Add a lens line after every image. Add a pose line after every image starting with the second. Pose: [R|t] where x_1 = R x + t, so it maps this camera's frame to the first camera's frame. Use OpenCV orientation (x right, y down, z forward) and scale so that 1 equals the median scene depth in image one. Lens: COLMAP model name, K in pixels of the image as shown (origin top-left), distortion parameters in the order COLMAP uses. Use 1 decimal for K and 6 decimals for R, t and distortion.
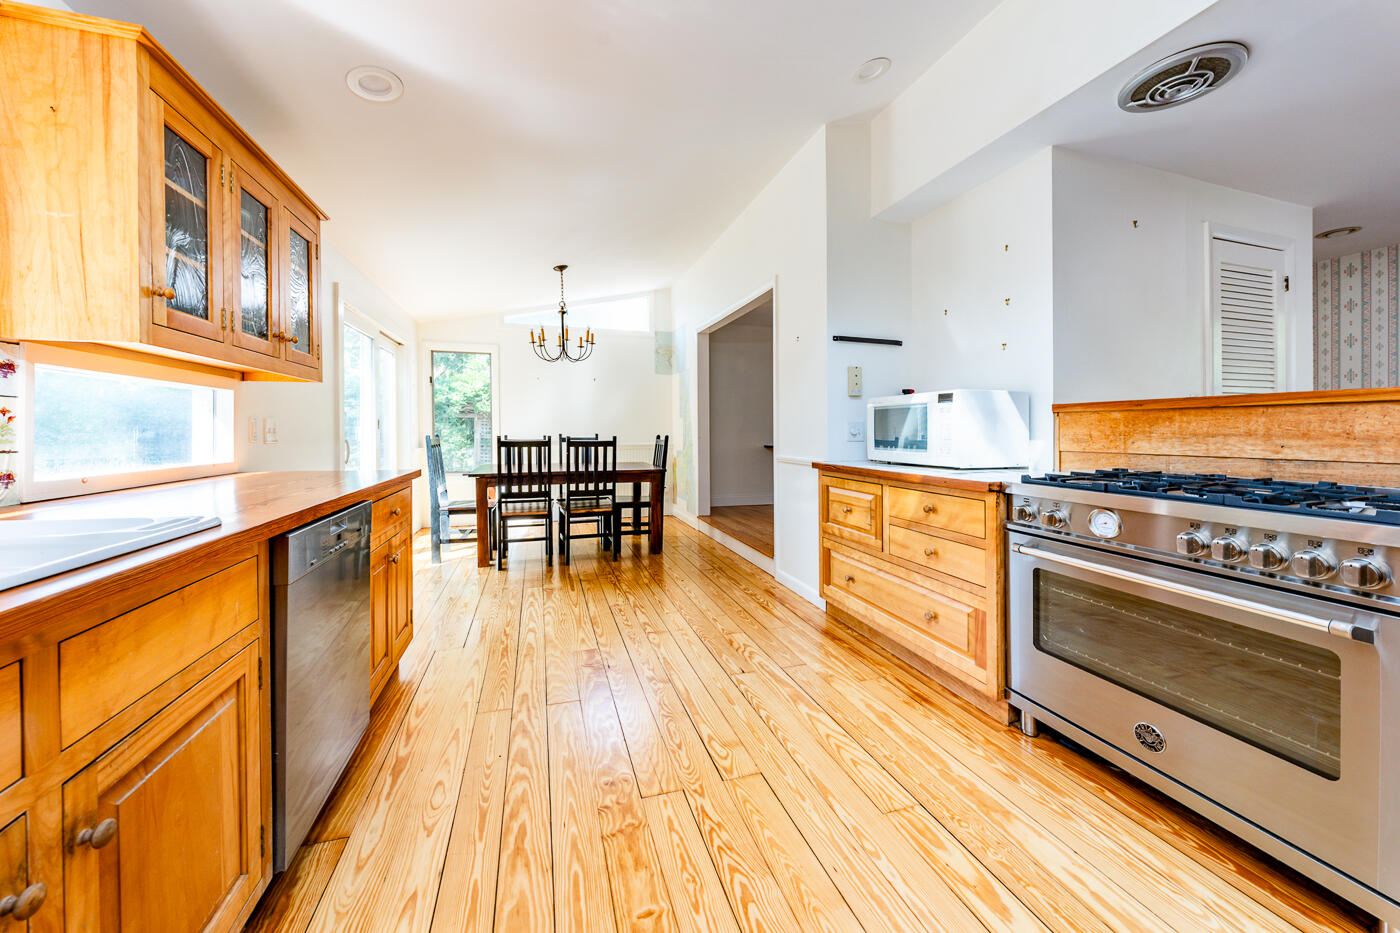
lens RADIAL K [[495.0, 0, 694.7], [0, 495.0, 430.7], [0, 0, 1]] dist [-0.003388, -0.000249]
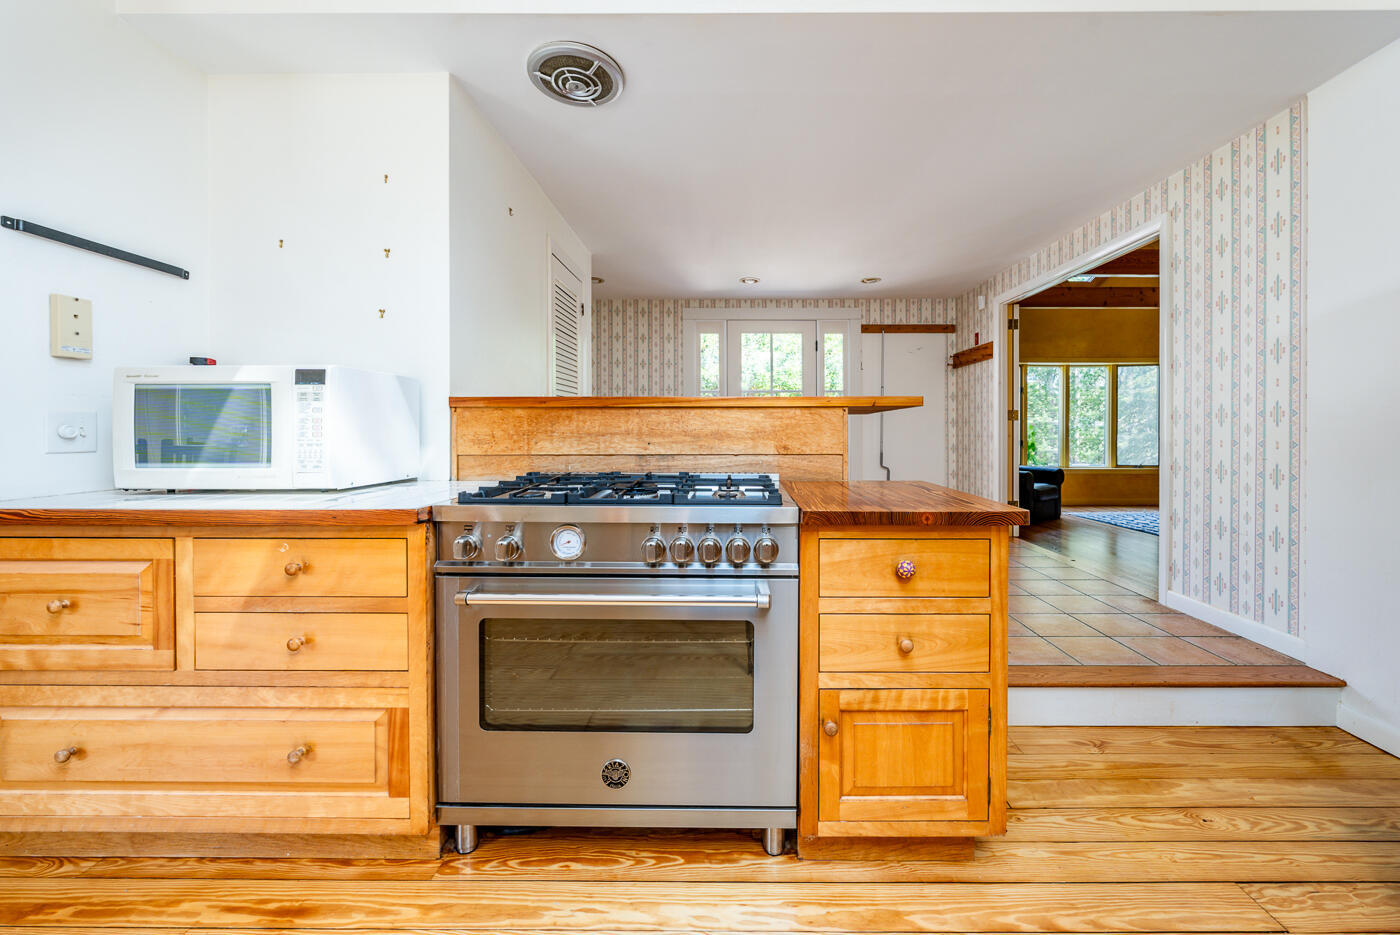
lens RADIAL K [[526.1, 0, 675.7], [0, 526.1, 427.4], [0, 0, 1]] dist [-0.008691, 0.001275]
pose [[0.307630, 0.002996, 0.951501, 0.036488], [0.000229, 0.999995, -0.003223, -0.001634], [-0.951506, 0.001209, 0.307628, 0.422136]]
